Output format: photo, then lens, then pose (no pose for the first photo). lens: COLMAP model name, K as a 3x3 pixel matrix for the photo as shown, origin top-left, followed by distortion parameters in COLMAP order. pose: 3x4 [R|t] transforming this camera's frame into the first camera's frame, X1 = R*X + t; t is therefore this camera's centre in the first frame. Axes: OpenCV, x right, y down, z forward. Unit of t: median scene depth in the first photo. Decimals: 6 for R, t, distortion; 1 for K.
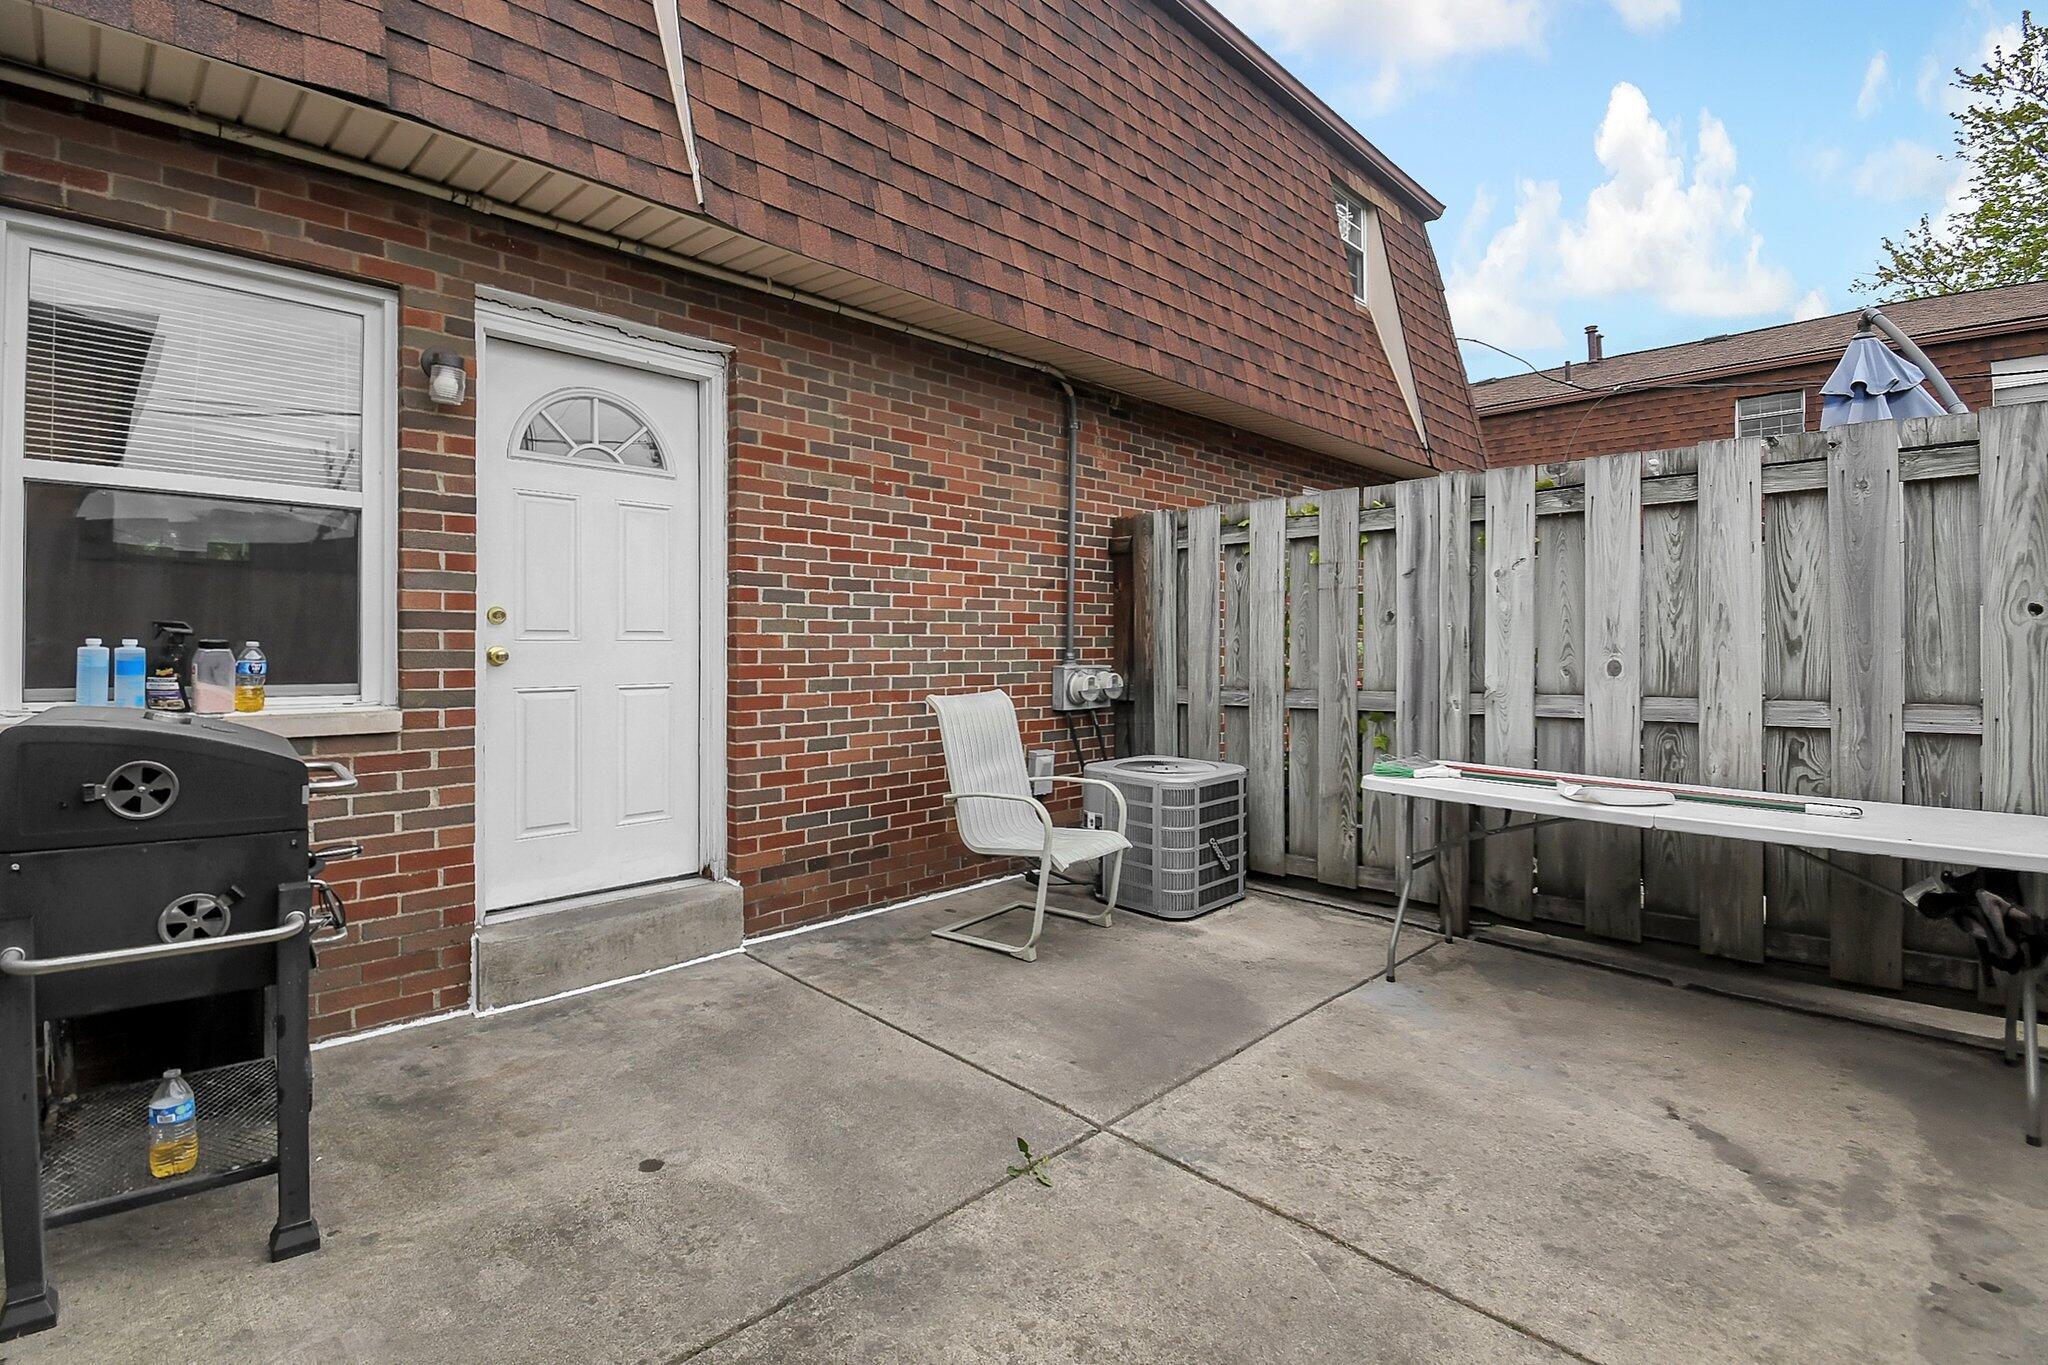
lens RADIAL K [[937.0, 0, 1022.3], [0, 937.0, 624.2], [0, 0, 1]] dist [0.000131, -0.000303]
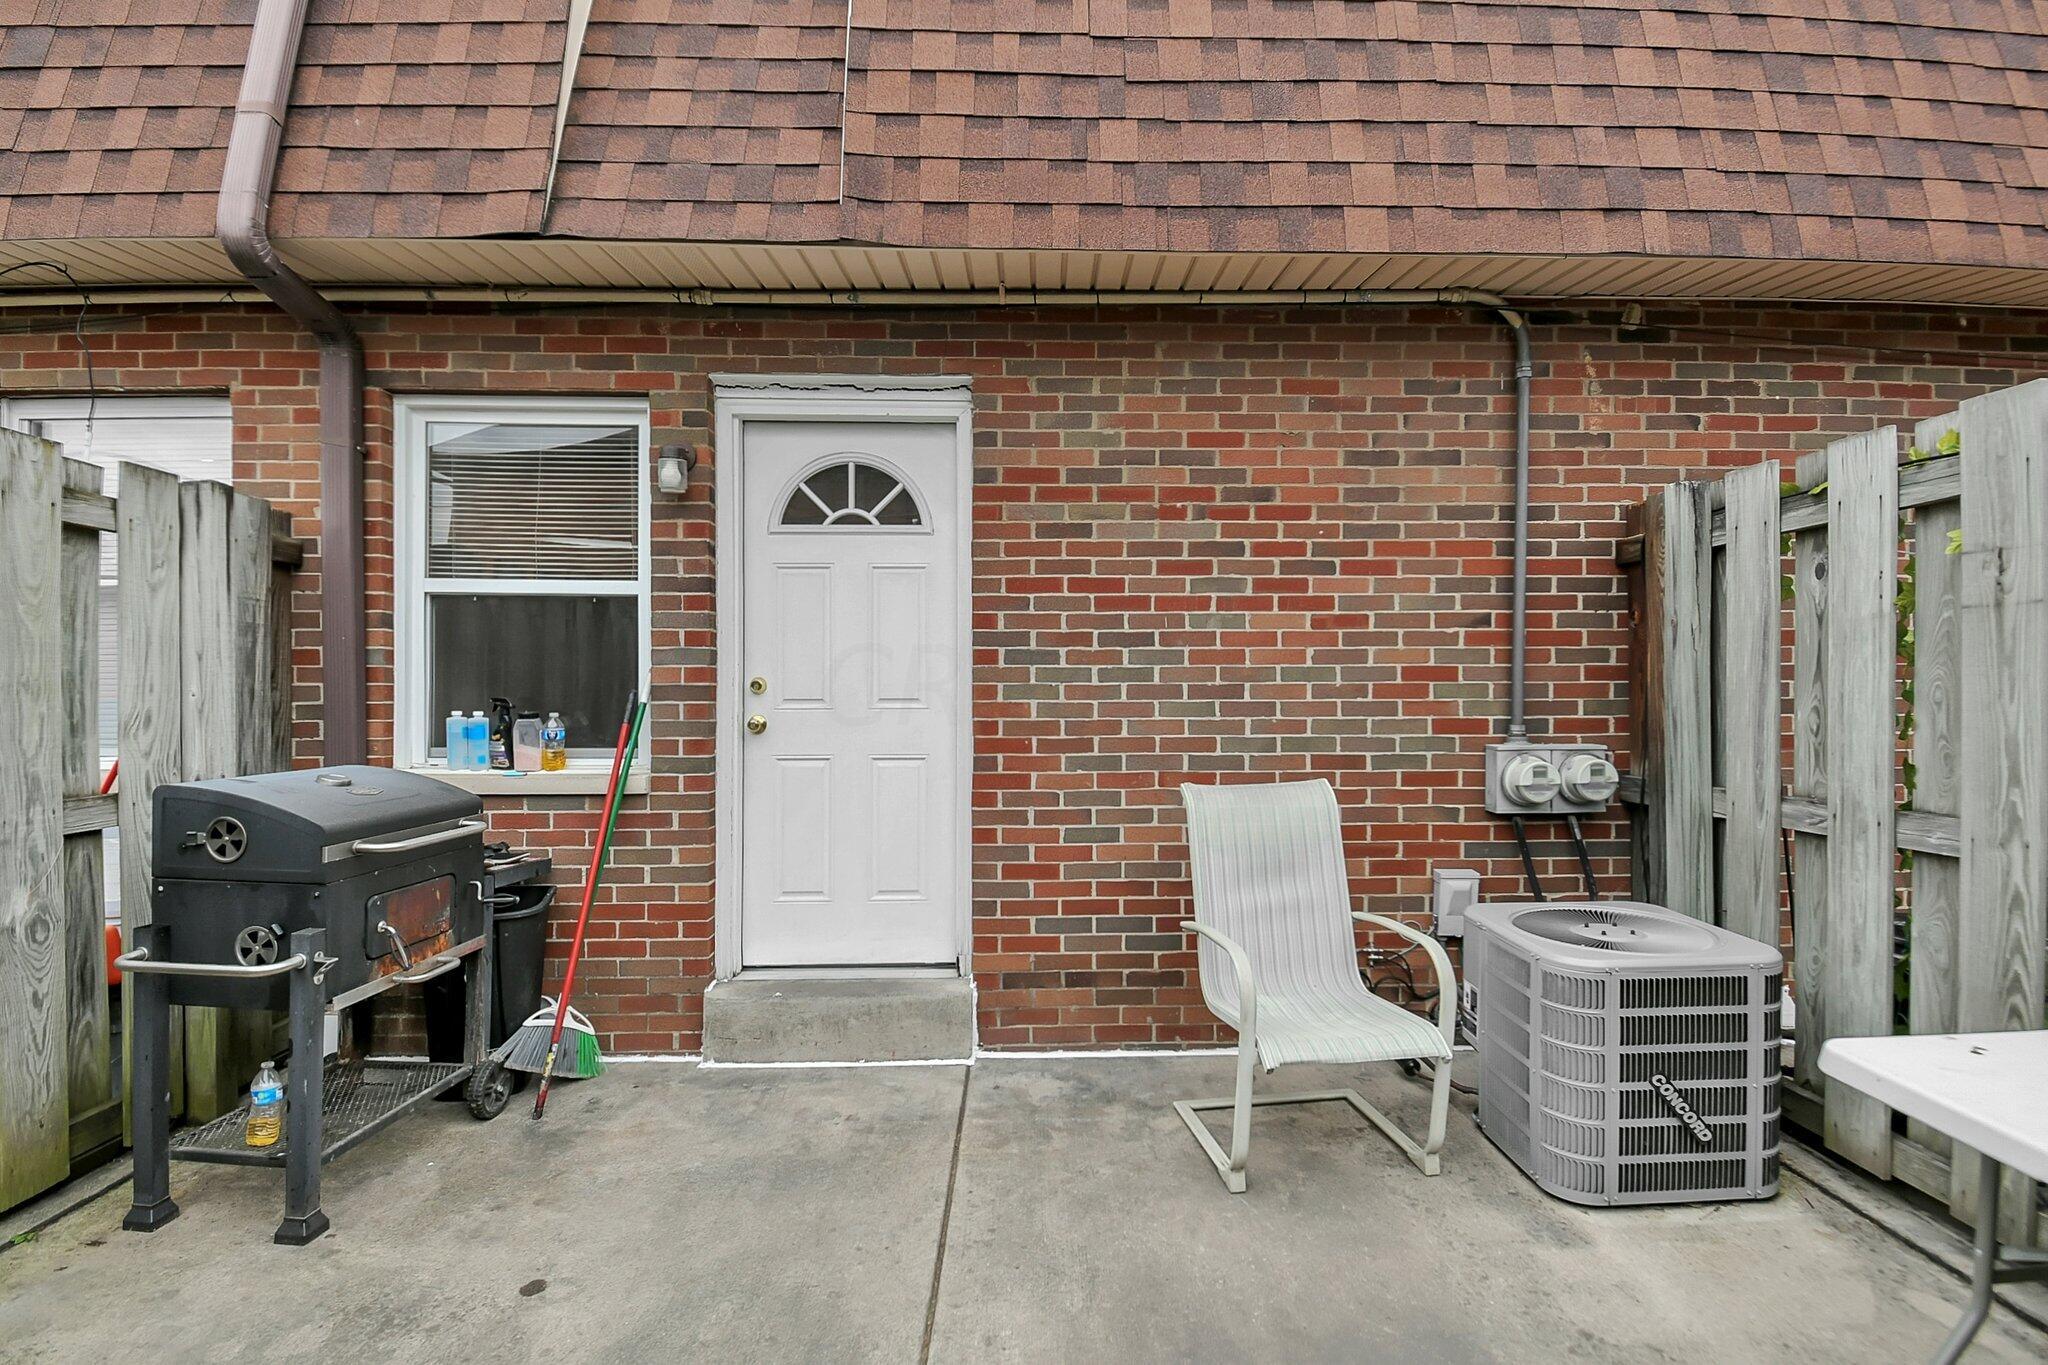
lens RADIAL K [[973.3, 0, 1024.0], [0, 973.3, 682.5], [0, 0, 1]] dist [0.020171, -0.026166]
pose [[0.723524, -0.009816, -0.690229, 0.342610], [0.018663, 0.999812, 0.005344, -0.011111], [0.690047, -0.016748, 0.723571, 0.349306]]
